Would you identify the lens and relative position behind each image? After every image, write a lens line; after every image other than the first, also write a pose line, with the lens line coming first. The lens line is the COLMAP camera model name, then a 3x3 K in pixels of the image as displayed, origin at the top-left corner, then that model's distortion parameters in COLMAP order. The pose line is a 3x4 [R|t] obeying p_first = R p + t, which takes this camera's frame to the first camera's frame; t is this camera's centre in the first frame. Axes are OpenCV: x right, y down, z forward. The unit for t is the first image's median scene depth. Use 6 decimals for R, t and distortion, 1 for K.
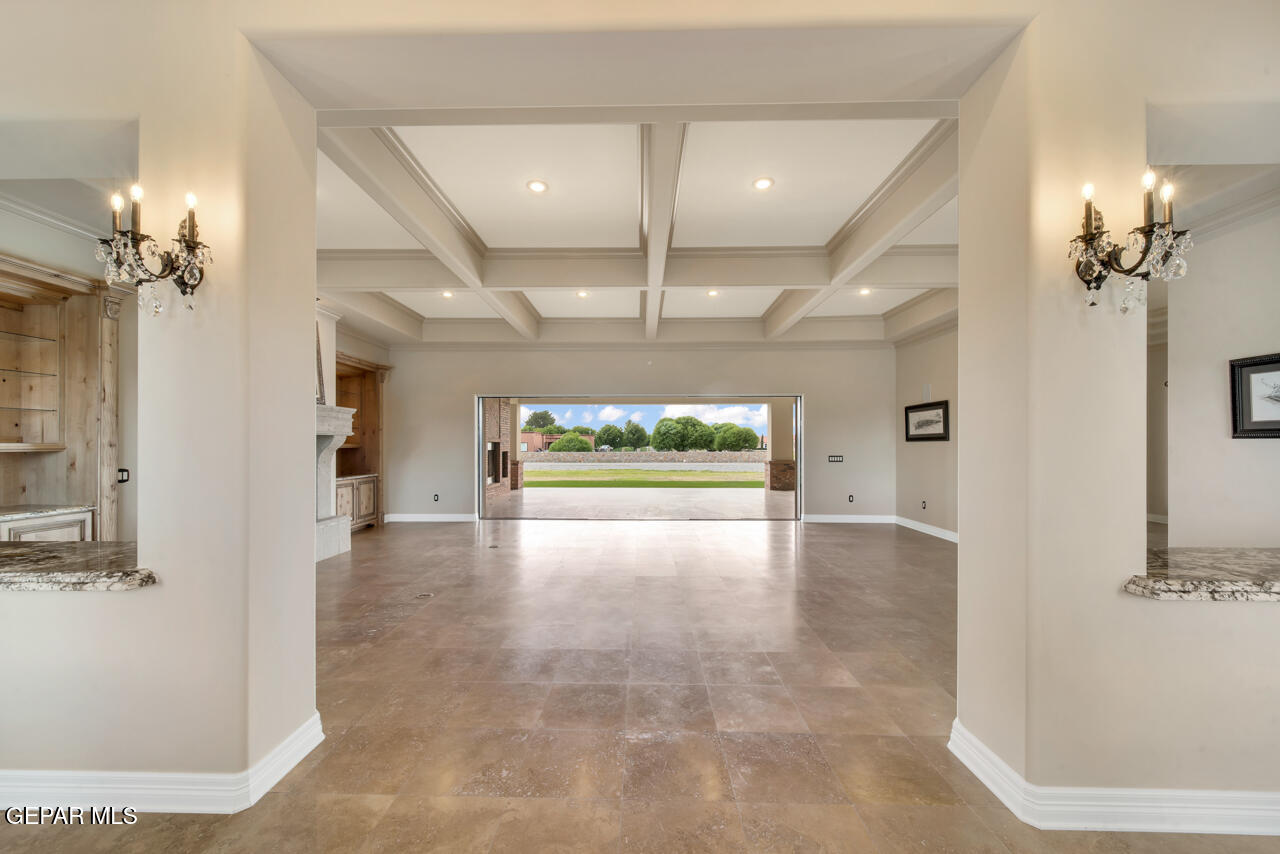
lens RADIAL K [[477.8, 0, 639.3], [0, 477.8, 430.4], [0, 0, 1]] dist [-0.000368, 0.000212]
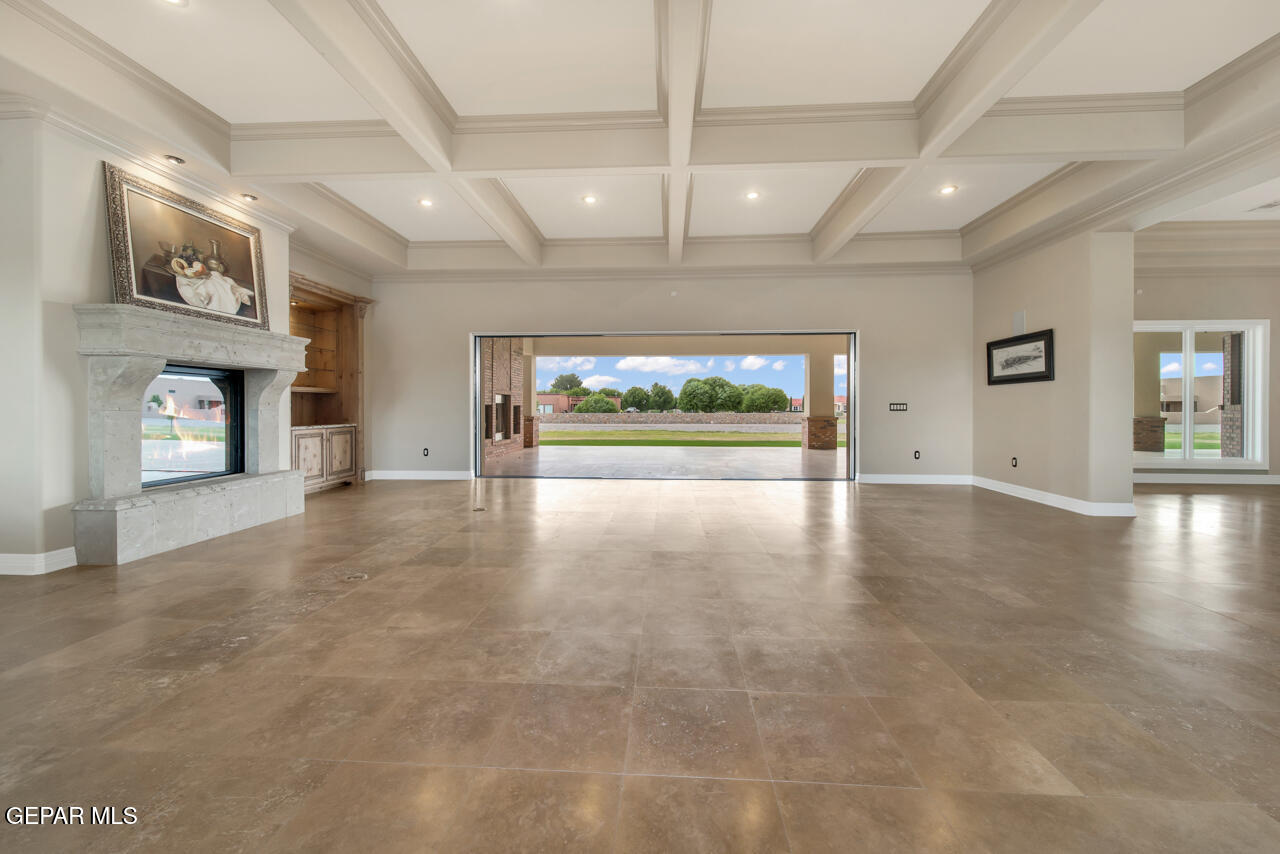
lens RADIAL K [[477.8, 0, 648.3], [0, 477.8, 404.7], [0, 0, 1]] dist [-0.000368, 0.000212]
pose [[0.999294, -0.000278, -0.037560, 0.009201], [0.001151, 0.999729, 0.023230, 0.040392], [0.037544, -0.023257, 0.999024, 0.176186]]
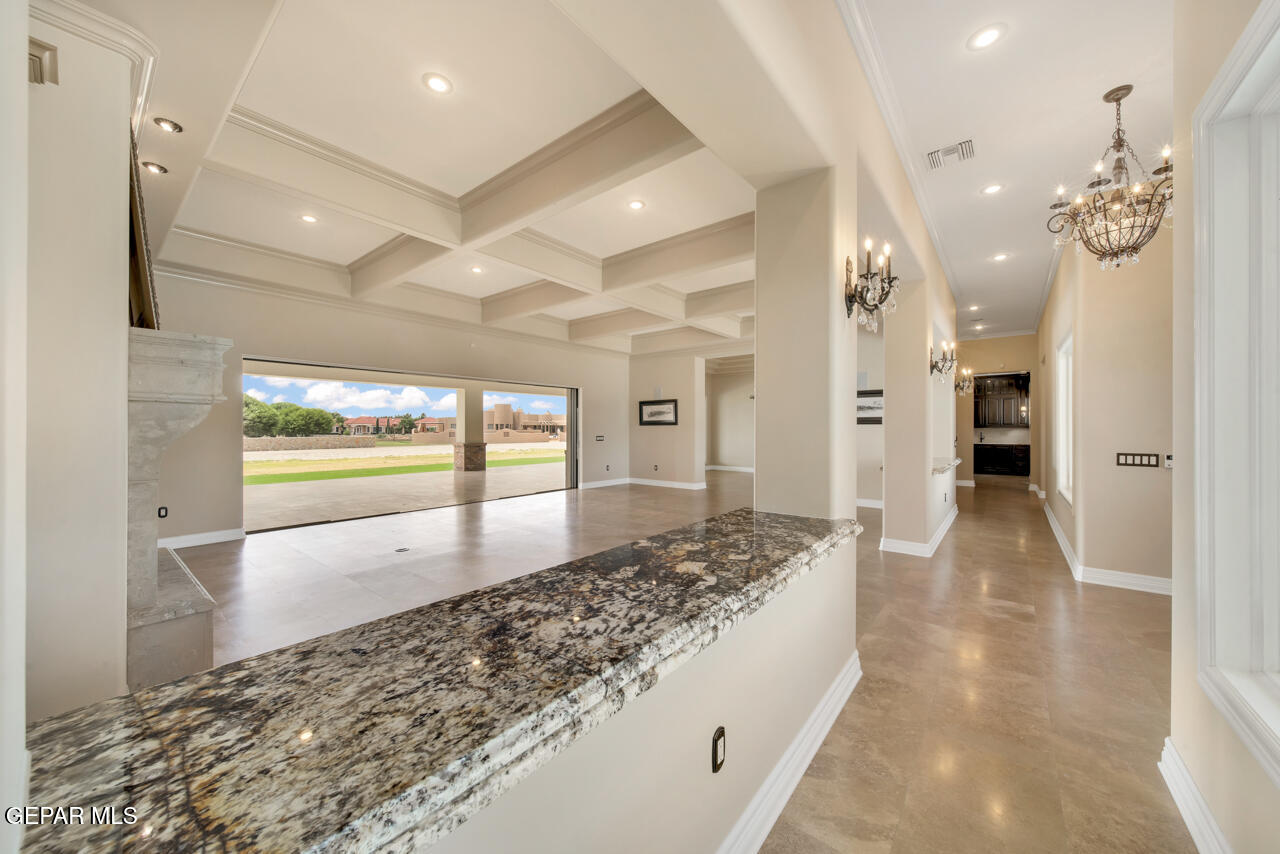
lens RADIAL K [[450.4, 0, 639.4], [0, 450.4, 427.4], [0, 0, 1]] dist [-0.001103, -0.000007]
pose [[0.634946, 0.003082, 0.772551, -0.537175], [-0.022308, 0.999648, 0.014346, 0.009999], [-0.772235, -0.026343, 0.634791, 0.153211]]
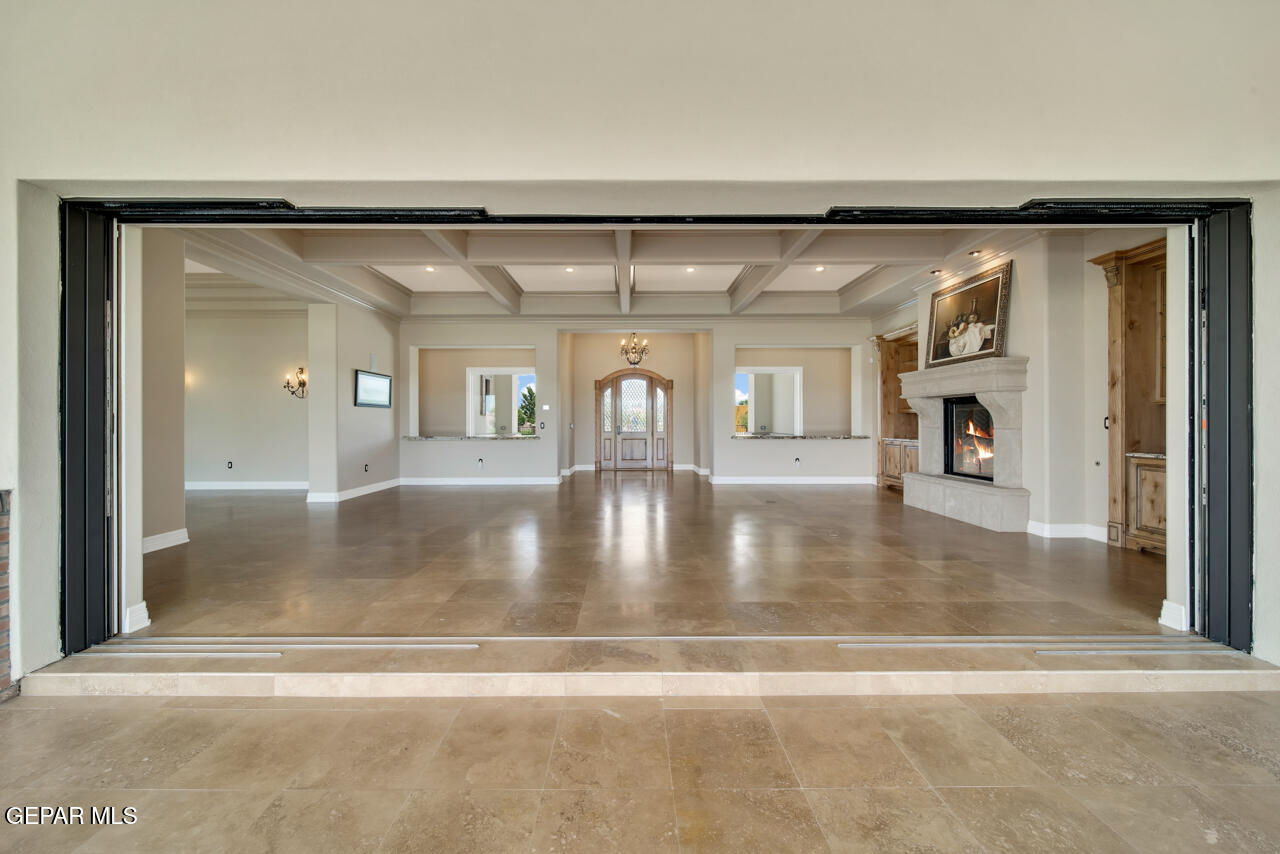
lens RADIAL K [[477.8, 0, 636.0], [0, 477.8, 422.5], [0, 0, 1]] dist [-0.000368, 0.000212]
pose [[-0.999997, -0.000011, -0.002487, 0.007043], [0.000048, 0.999725, -0.023447, 0.083939], [0.002486, -0.023447, -0.999722, 2.120955]]
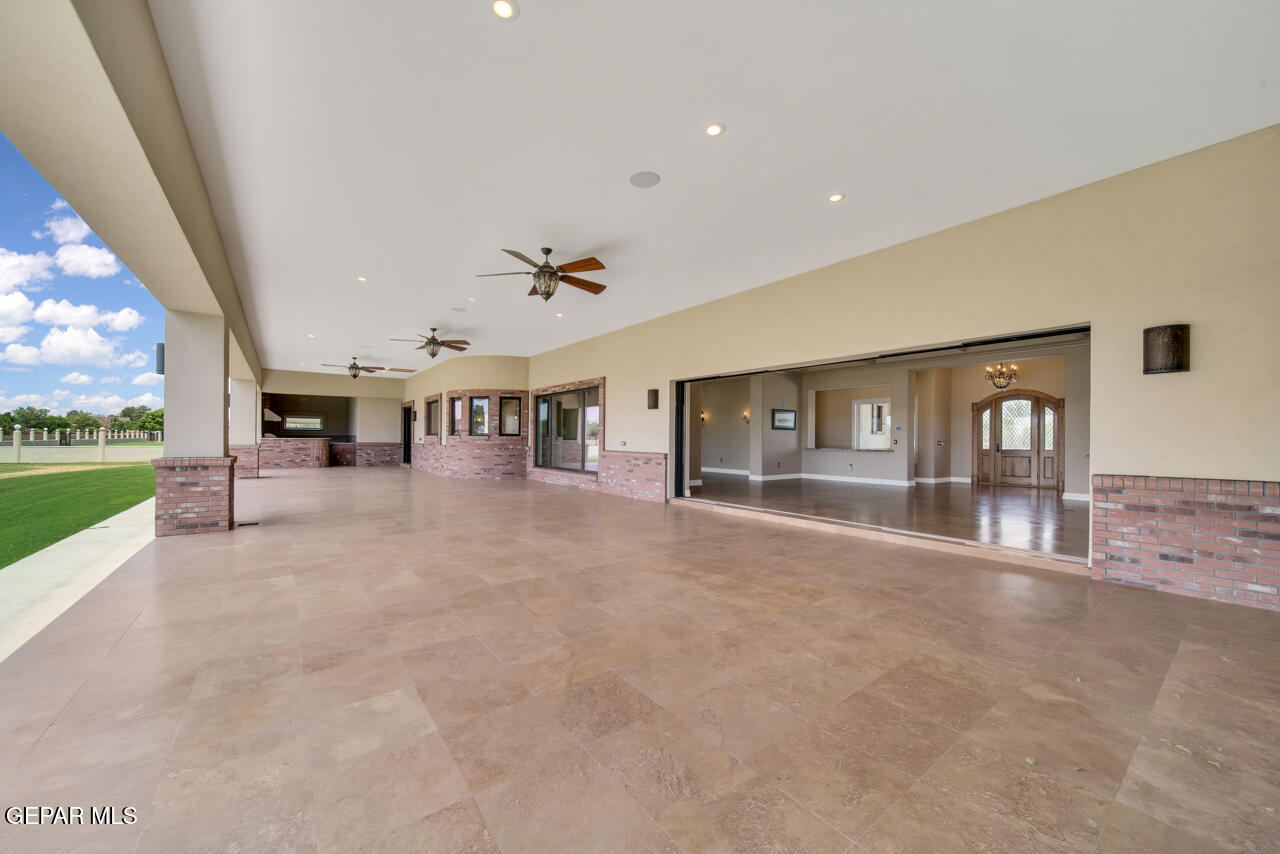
lens RADIAL K [[477.8, 0, 635.1], [0, 477.8, 435.2], [0, 0, 1]] dist [-0.000368, 0.000212]
pose [[-0.608436, -0.001638, 0.793602, -0.522422], [-0.027825, 0.999427, -0.019270, 0.096985], [-0.793115, -0.033806, -0.608133, 2.629992]]
